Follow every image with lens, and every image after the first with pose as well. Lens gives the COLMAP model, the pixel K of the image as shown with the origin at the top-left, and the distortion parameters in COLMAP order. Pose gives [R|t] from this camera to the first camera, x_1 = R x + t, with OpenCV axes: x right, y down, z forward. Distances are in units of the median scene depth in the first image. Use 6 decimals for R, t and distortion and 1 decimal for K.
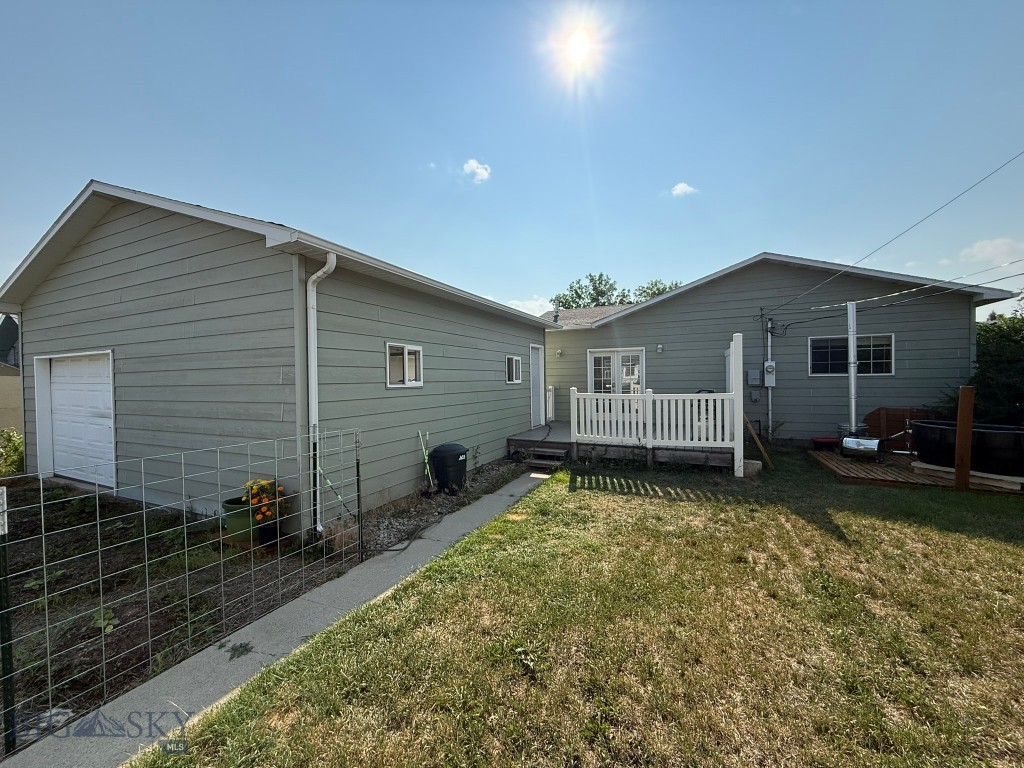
lens RADIAL K [[407.8, 0, 510.1], [0, 407.8, 386.8], [0, 0, 1]] dist [0.000675, 0.000682]
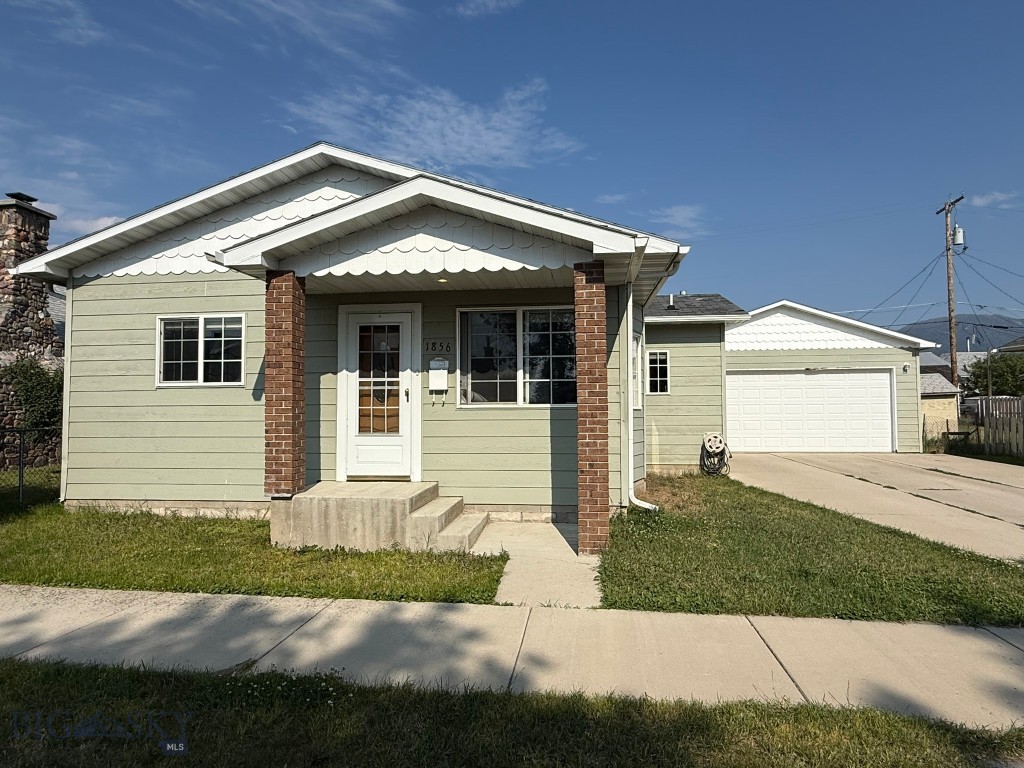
lens RADIAL K [[625.1, 0, 511.9], [0, 625.1, 384.1], [0, 0, 1]] dist [-0.000607, -0.000196]
pose [[0.952048, 0.025667, 0.304872, 0.974734], [-0.009693, 0.998505, -0.053793, 0.011495], [-0.305796, 0.048258, 0.950873, 0.061851]]
